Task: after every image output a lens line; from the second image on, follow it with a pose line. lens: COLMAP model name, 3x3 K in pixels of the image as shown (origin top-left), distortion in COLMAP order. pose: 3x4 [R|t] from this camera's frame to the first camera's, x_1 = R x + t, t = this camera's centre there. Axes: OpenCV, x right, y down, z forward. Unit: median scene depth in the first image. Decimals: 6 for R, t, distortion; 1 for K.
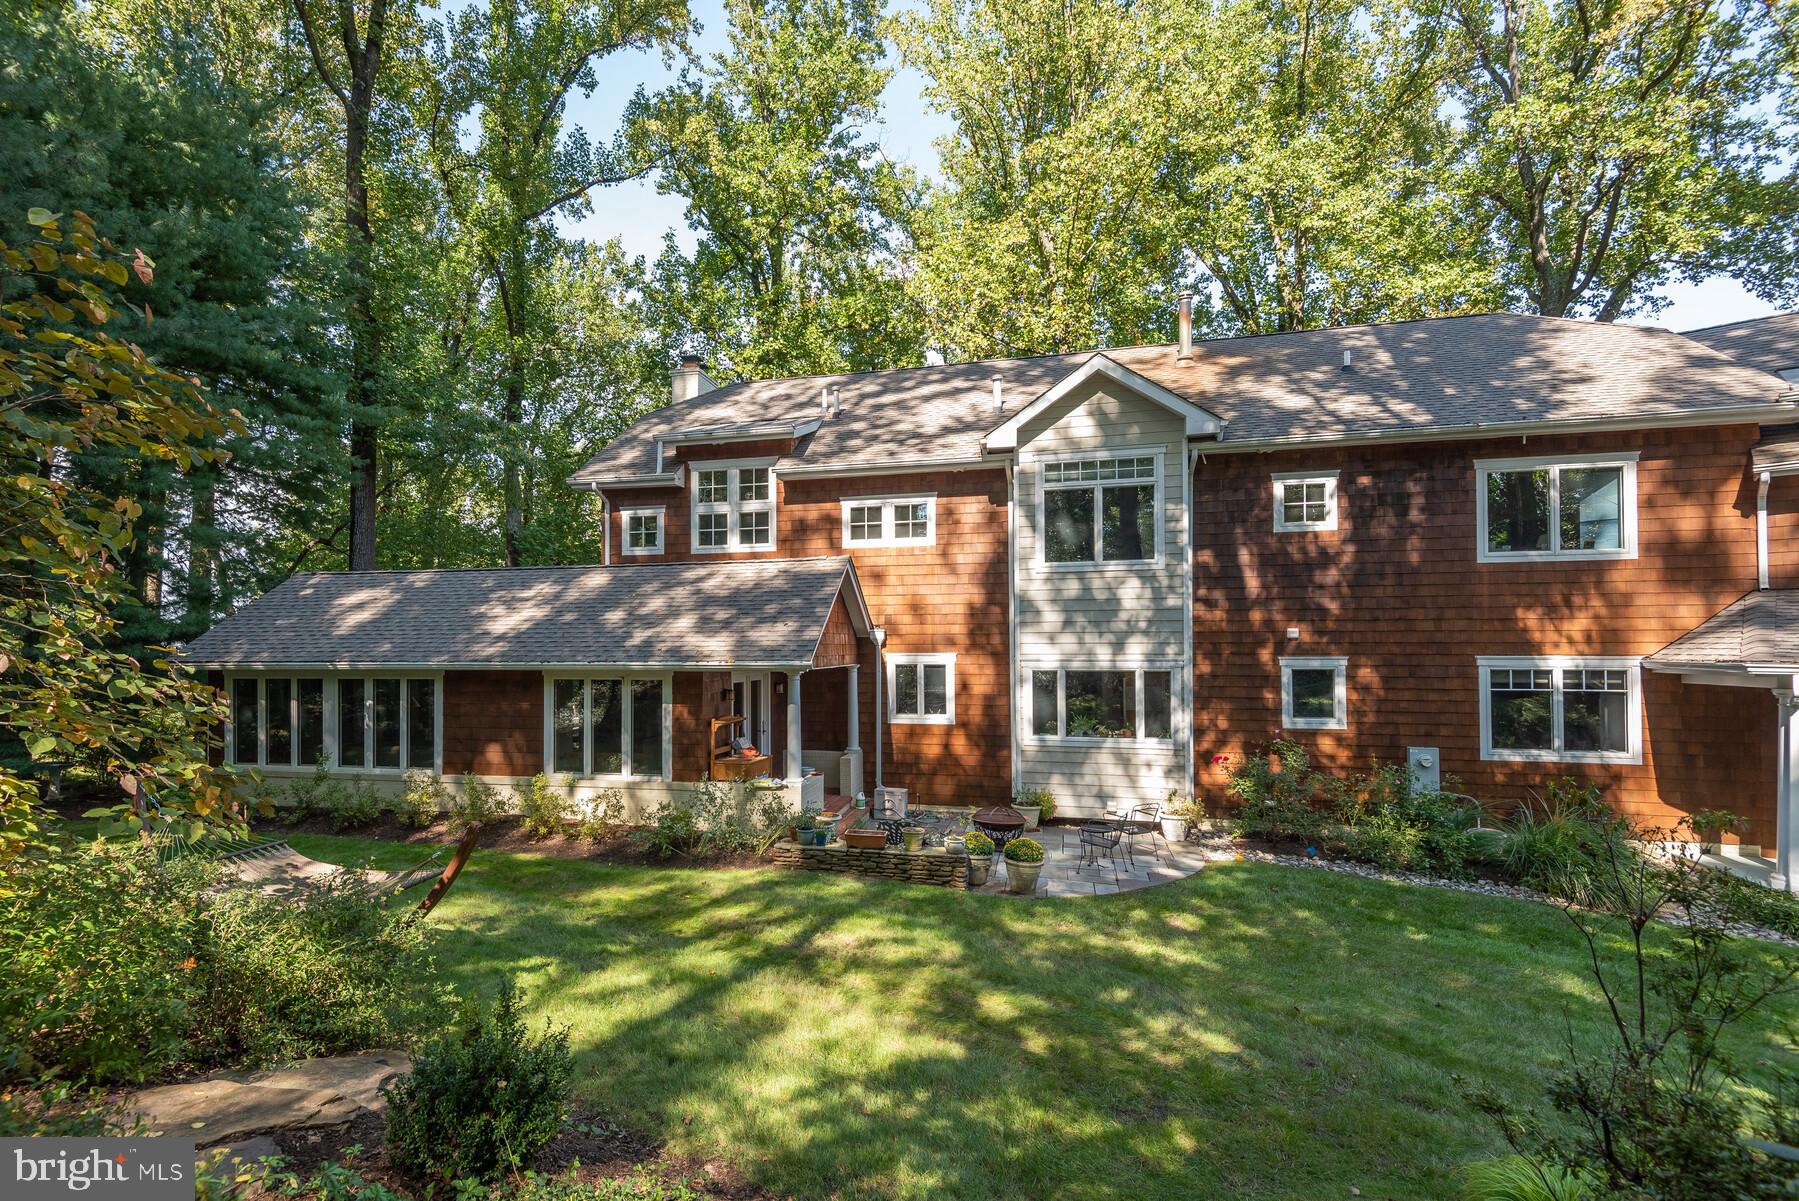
lens RADIAL K [[814.5, 0, 898.3], [0, 814.5, 610.6], [0, 0, 1]] dist [0.027546, -0.014137]
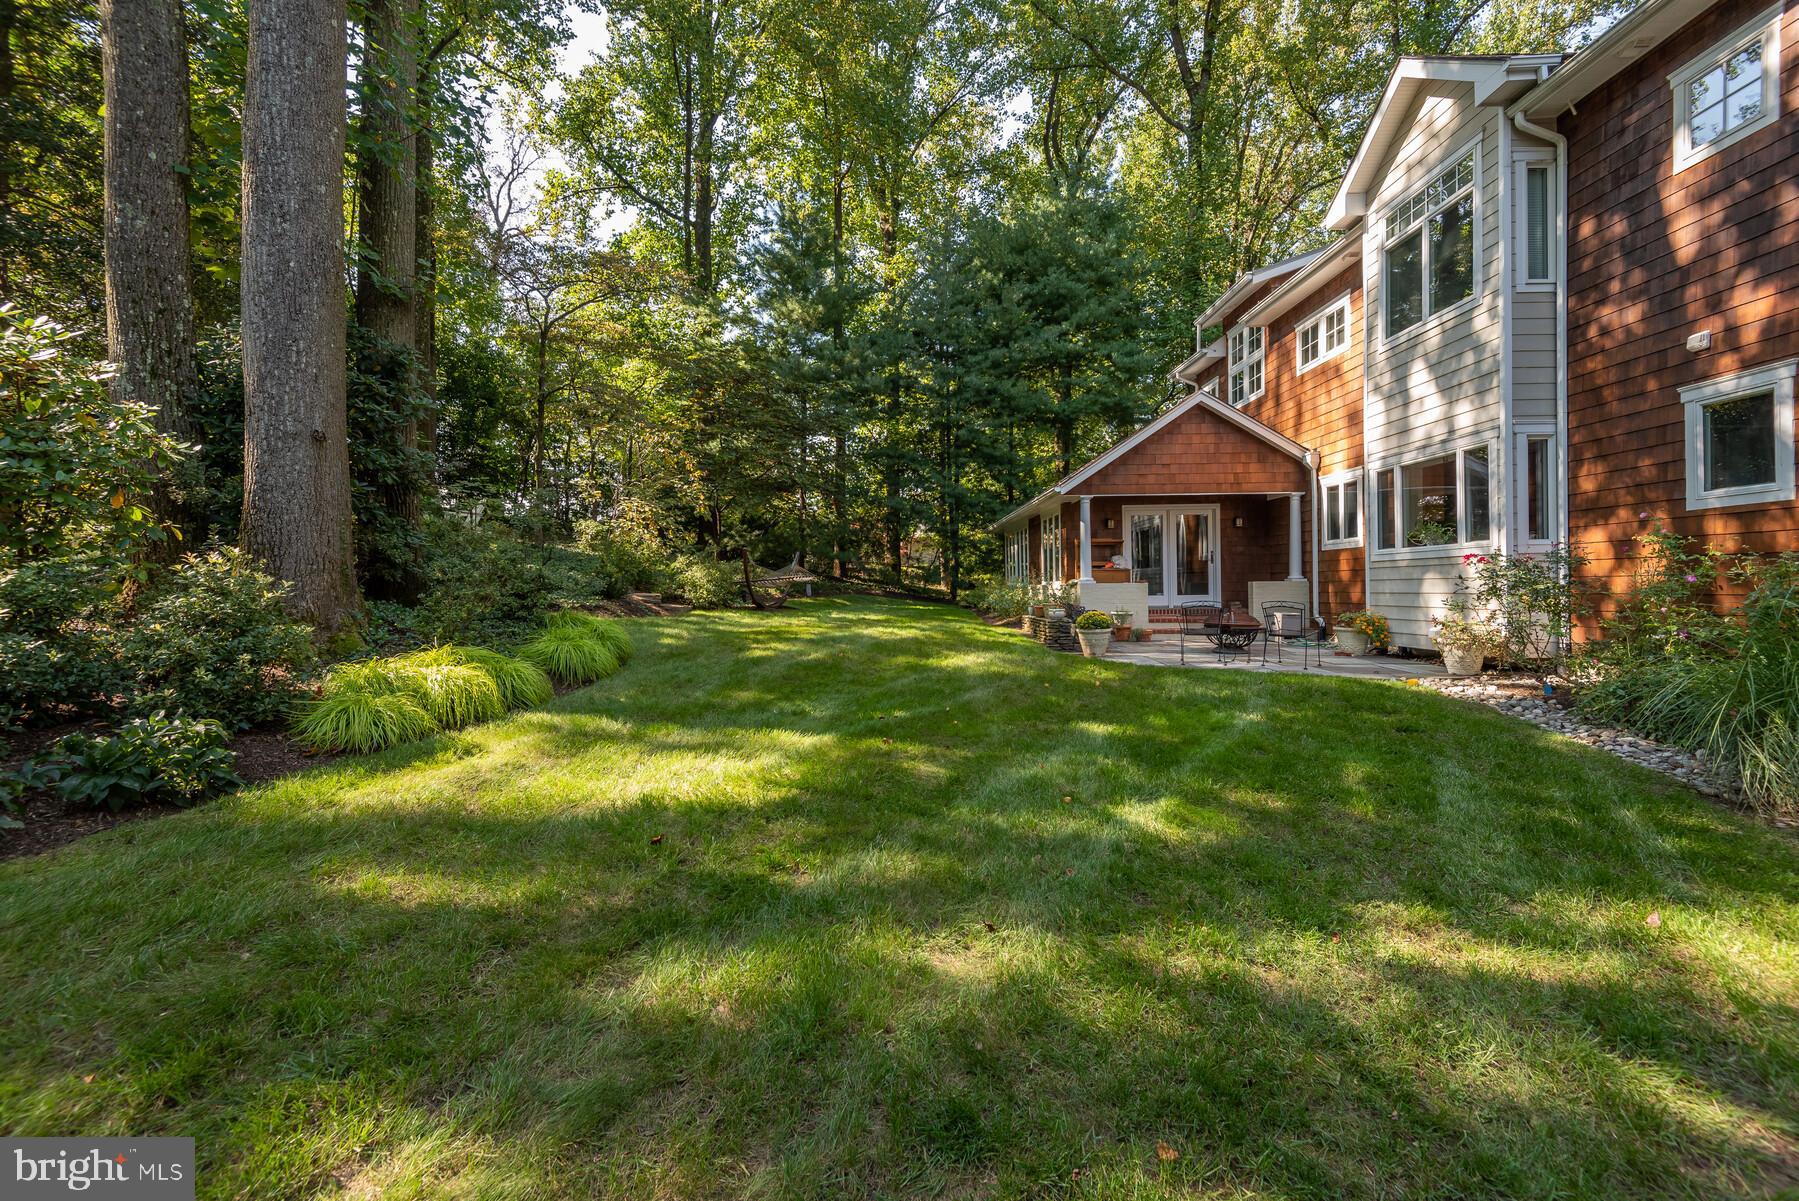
lens RADIAL K [[806.7, 0, 898.4], [0, 806.7, 592.8], [0, 0, 1]] dist [0.037737, -0.034815]
pose [[0.230511, -0.002540, -0.973066, 0.894196], [0.075860, 0.997000, 0.015368, 0.150456], [0.970108, -0.077359, 0.230012, 0.314512]]
